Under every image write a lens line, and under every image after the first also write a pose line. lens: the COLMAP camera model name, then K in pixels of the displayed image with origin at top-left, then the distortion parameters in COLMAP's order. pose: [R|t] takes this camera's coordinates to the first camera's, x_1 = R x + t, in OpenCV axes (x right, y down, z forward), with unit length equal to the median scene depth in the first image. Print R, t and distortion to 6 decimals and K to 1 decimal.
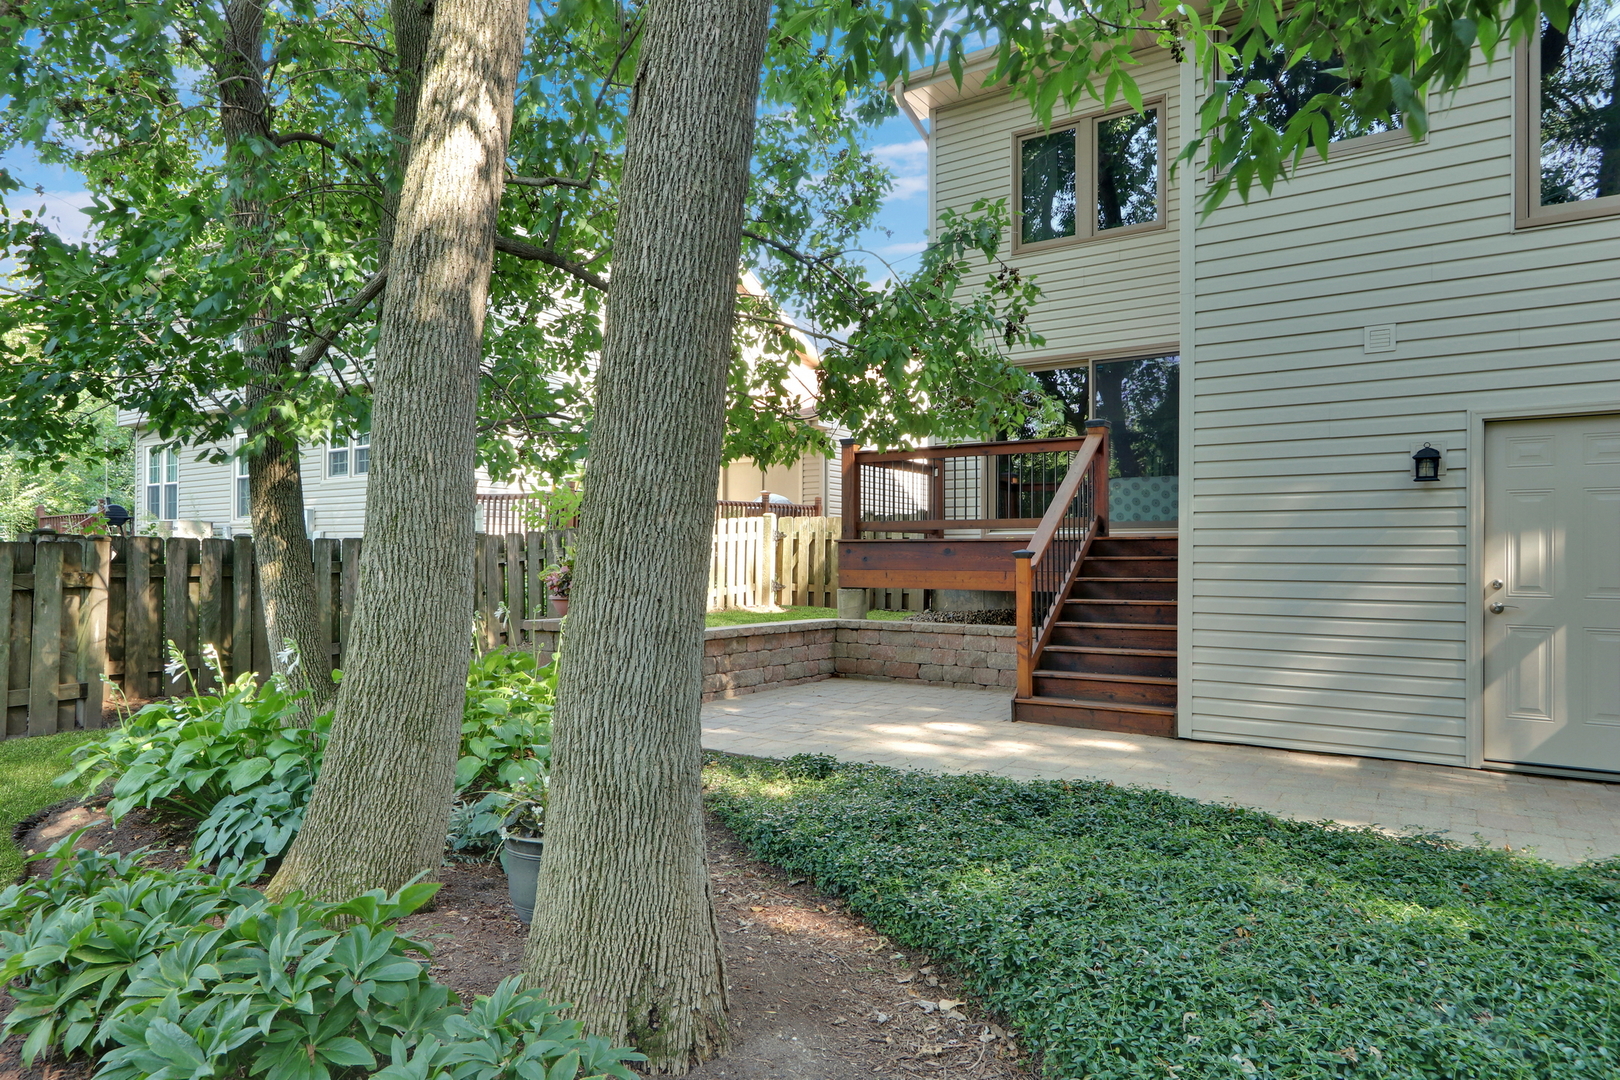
lens RADIAL K [[984.9, 0, 782.3], [0, 984.9, 539.5], [0, 0, 1]] dist [-0.015680, -0.000407]
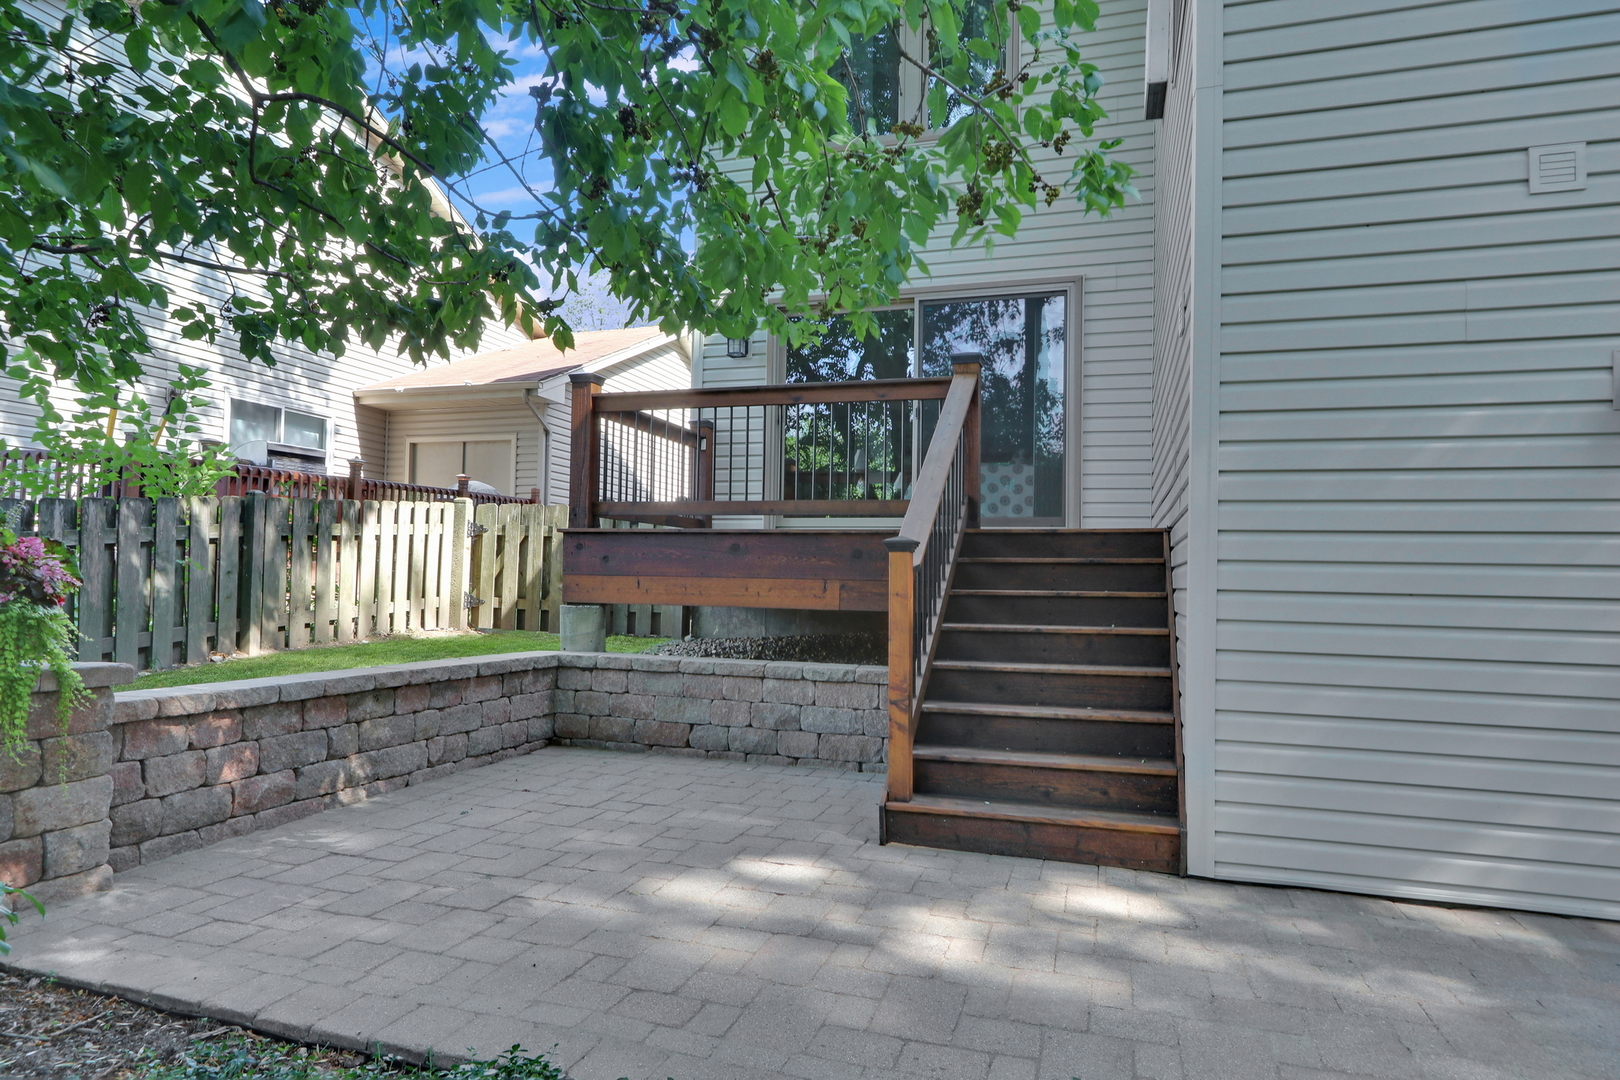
lens RADIAL K [[984.9, 0, 782.3], [0, 984.9, 539.5], [0, 0, 1]] dist [-0.015680, -0.000407]
pose [[0.960446, 0.026255, 0.277227, 0.015657], [-0.020827, 0.999530, -0.022506, 0.018936], [-0.277688, 0.015843, 0.960541, 0.342728]]
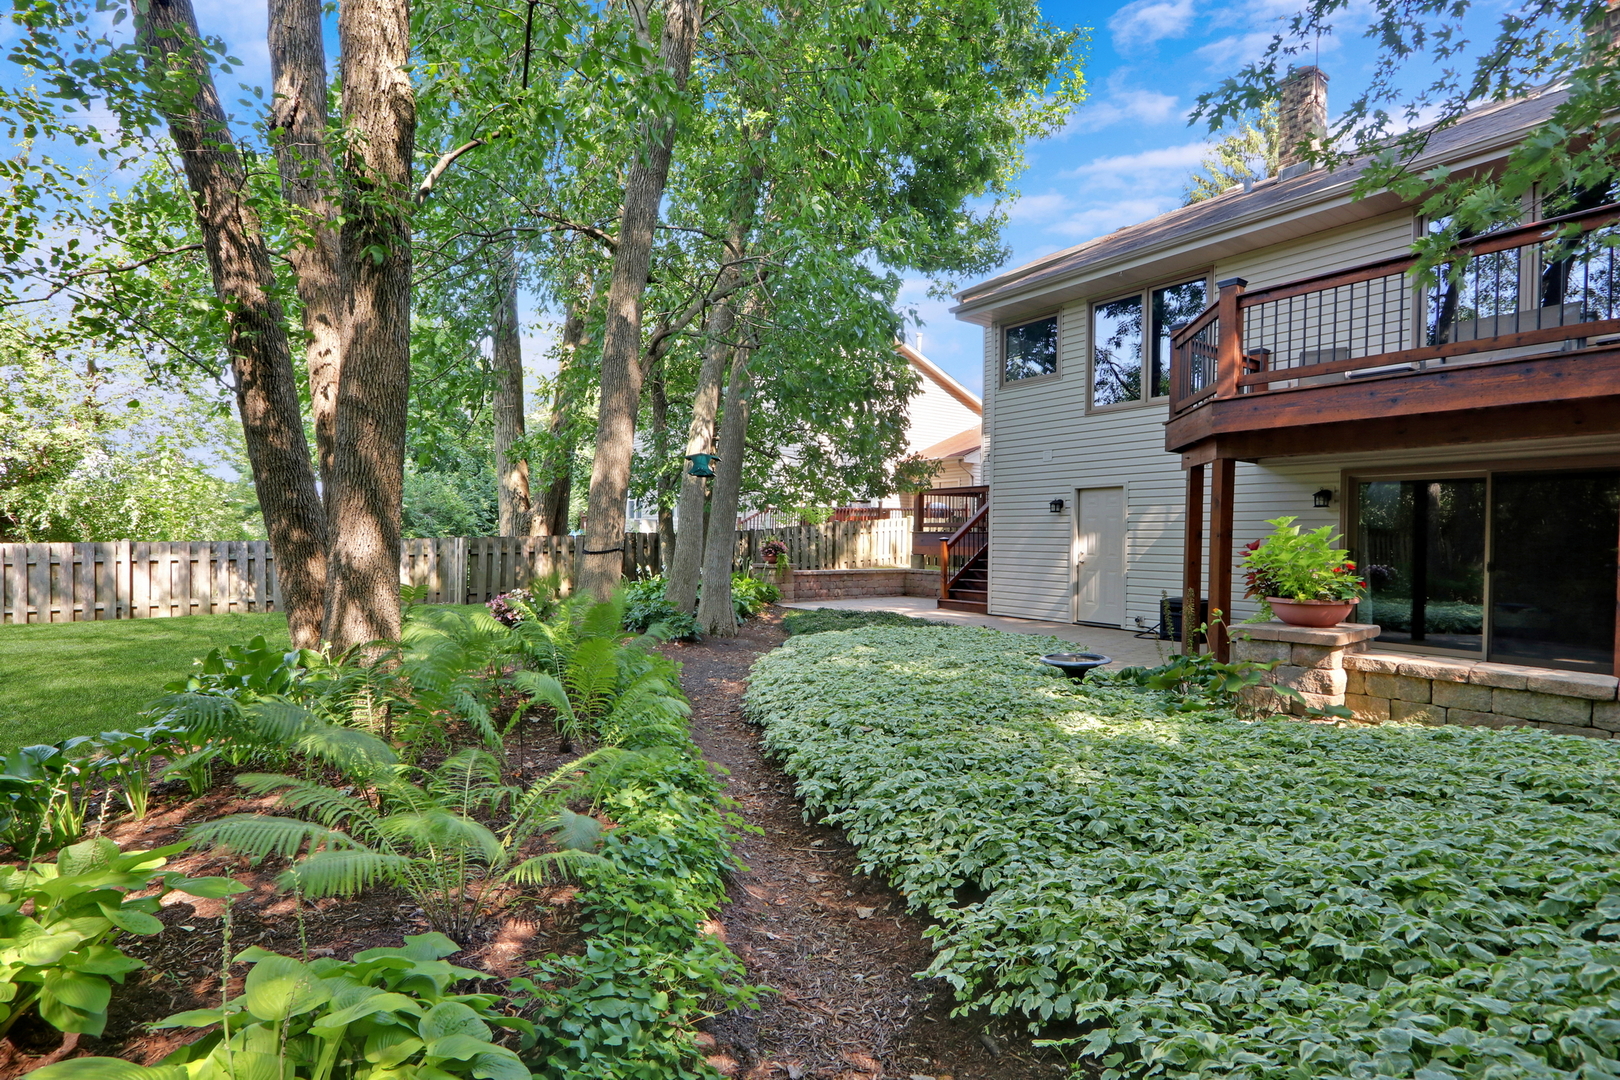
lens RADIAL K [[786.8, 0, 804.0], [0, 786.8, 549.4], [0, 0, 1]] dist [-0.010228, 0.000132]
pose [[0.936218, 0.007038, -0.351350, 0.446155], [0.005383, 0.999395, 0.034365, -0.021963], [0.351380, -0.034065, 0.935613, -0.691665]]
